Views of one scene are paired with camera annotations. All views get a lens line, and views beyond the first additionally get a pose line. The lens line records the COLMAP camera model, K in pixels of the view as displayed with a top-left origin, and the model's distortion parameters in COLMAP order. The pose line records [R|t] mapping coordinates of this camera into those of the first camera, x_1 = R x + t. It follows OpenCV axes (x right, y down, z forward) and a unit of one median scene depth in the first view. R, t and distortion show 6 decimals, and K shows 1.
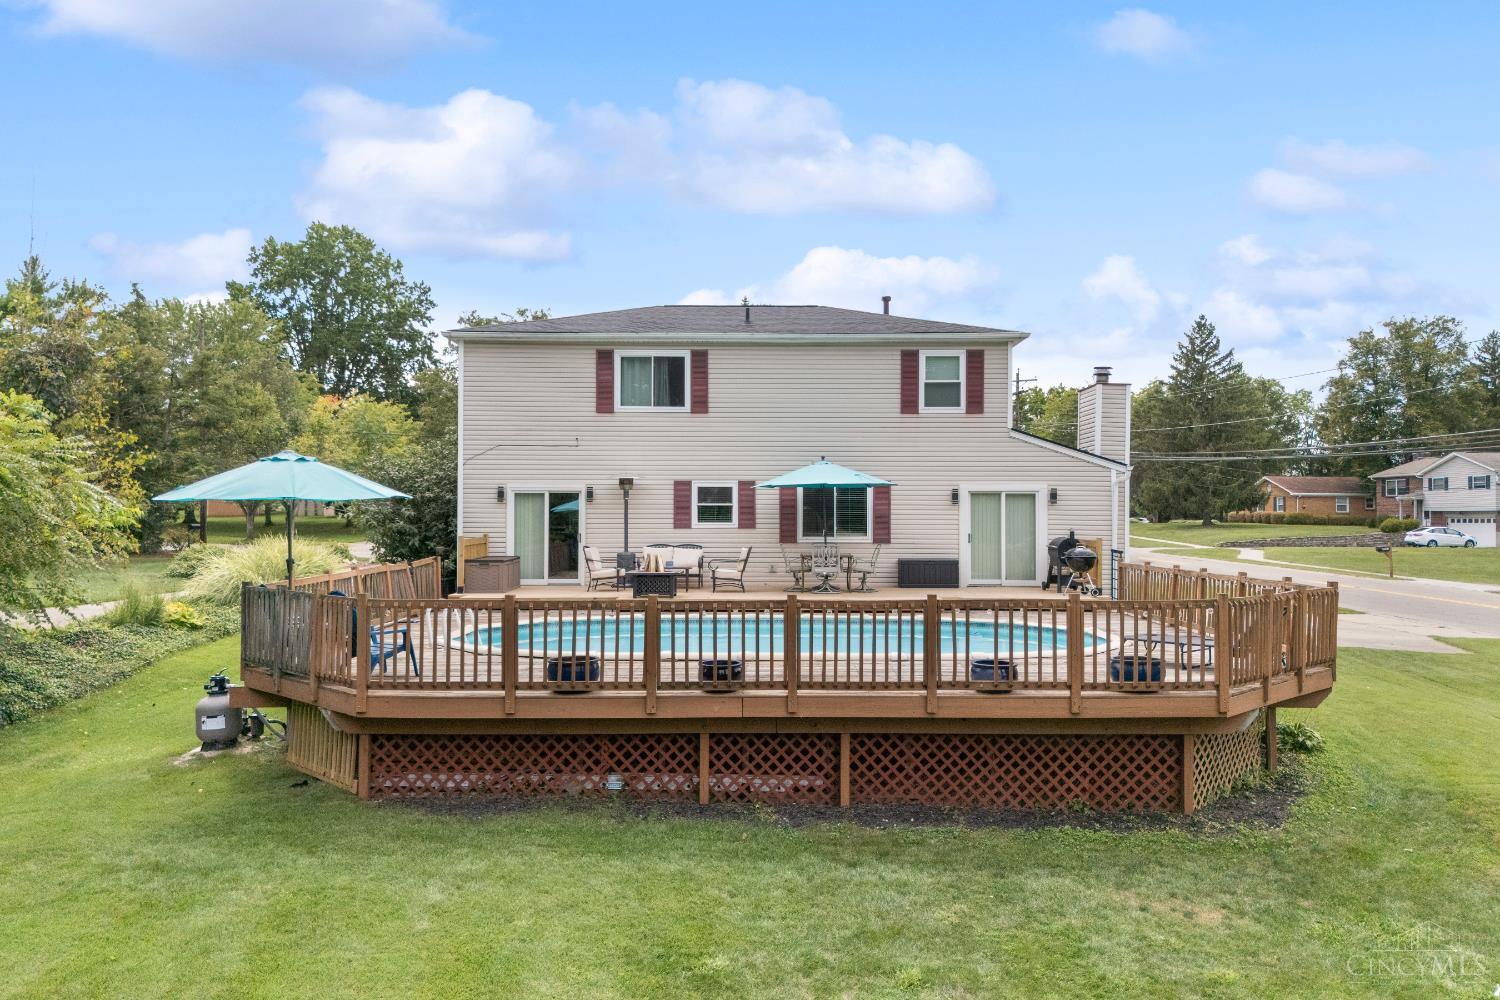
lens RADIAL K [[1111.2, 0, 749.0], [0, 1111.2, 493.0], [0, 0, 1]] dist [0.051533, -0.018312]
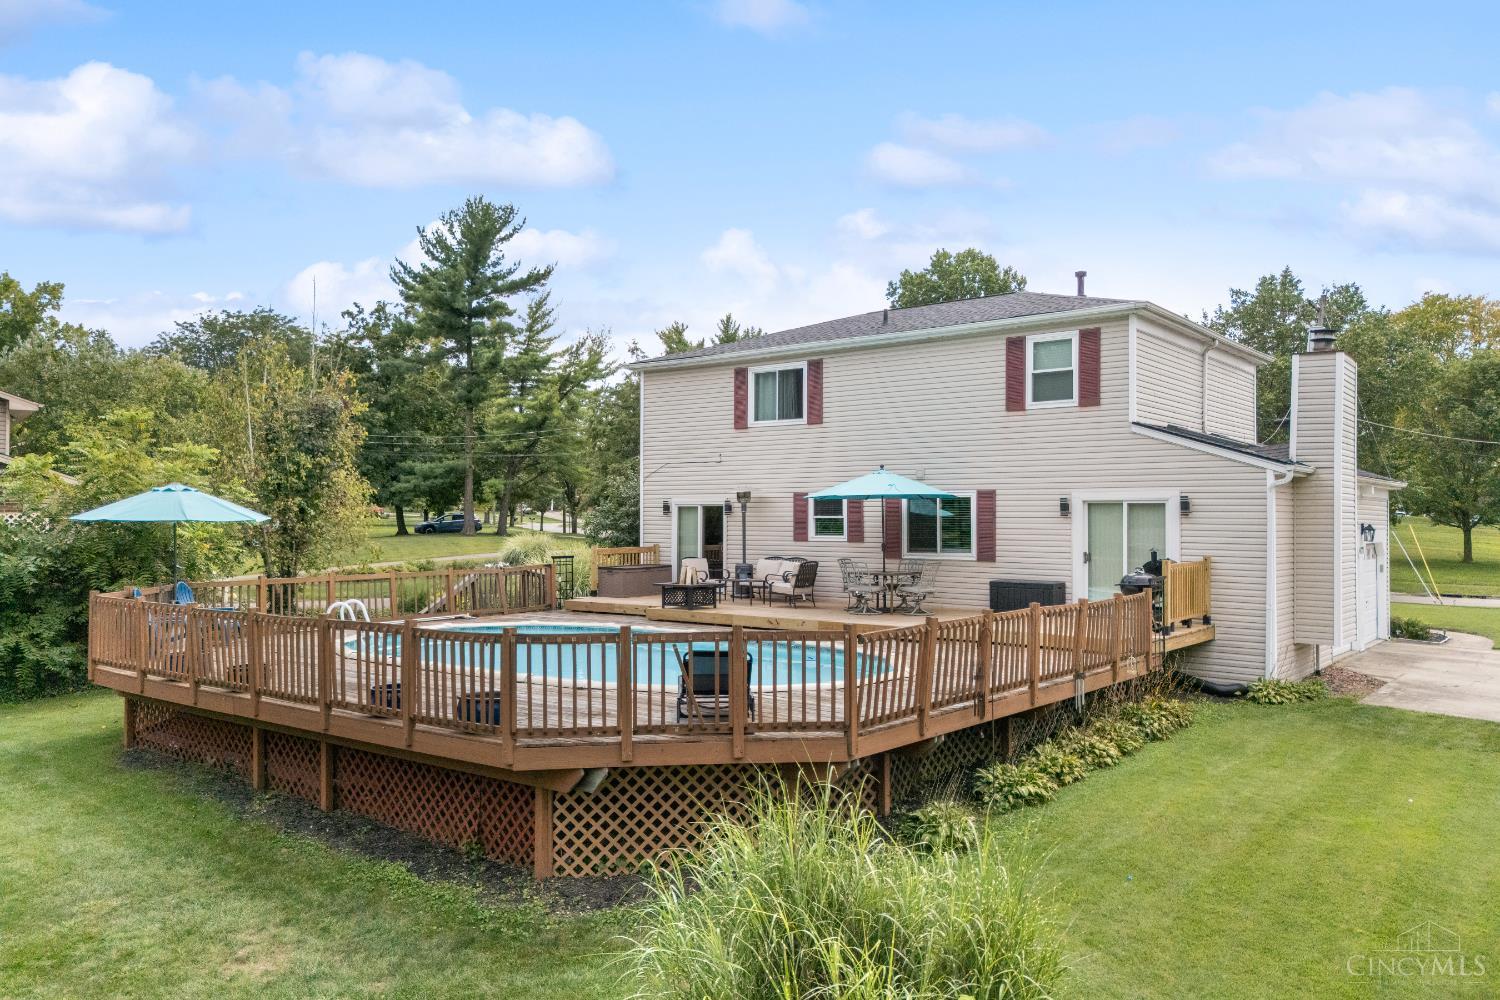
lens RADIAL K [[1111.2, 0, 777.6], [0, 1111.2, 569.1], [0, 0, 1]] dist [0.051533, -0.018312]
pose [[0.784365, 0.027655, -0.619683, 0.541078], [0.009527, 0.998351, 0.056614, -0.000147], [0.620227, -0.050309, 0.782808, 0.203351]]
